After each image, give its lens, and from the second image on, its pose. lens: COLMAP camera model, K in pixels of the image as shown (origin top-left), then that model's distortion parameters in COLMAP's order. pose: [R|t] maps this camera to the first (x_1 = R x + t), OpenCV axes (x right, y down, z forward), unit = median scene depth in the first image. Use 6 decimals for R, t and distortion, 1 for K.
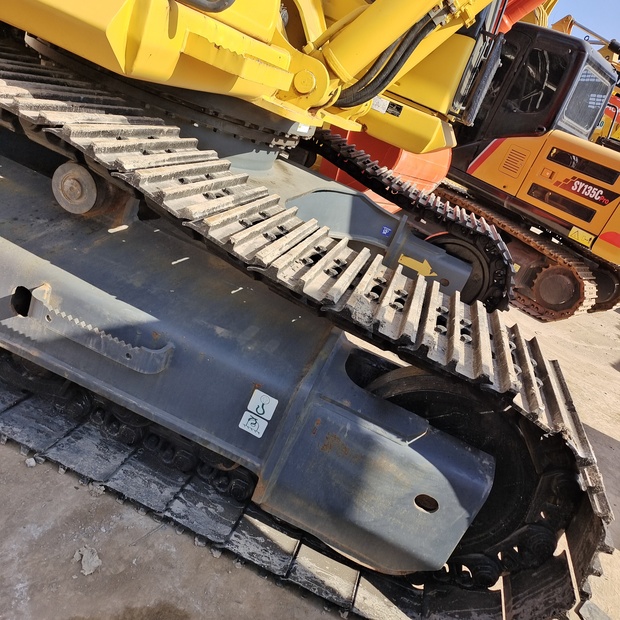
lens RADIAL K [[557.8, 0, 310.0], [0, 557.8, 310.0], [0, 0, 1]] dist [0.038664, -0.004020]
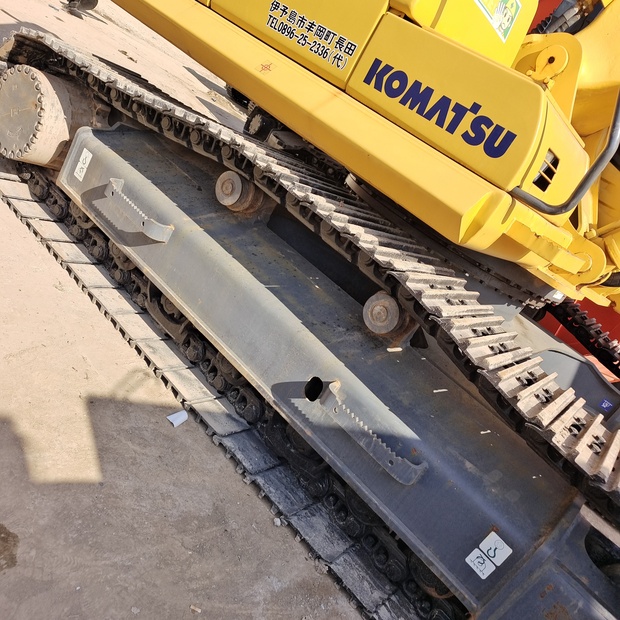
lens RADIAL K [[557.8, 0, 310.0], [0, 557.8, 310.0], [0, 0, 1]] dist [0.038664, -0.004020]
pose [[0.921890, 0.245151, -0.300033, -0.194677], [-0.299241, 0.942403, -0.149436, 0.007107], [0.246117, 0.227545, 0.942151, -0.197048]]
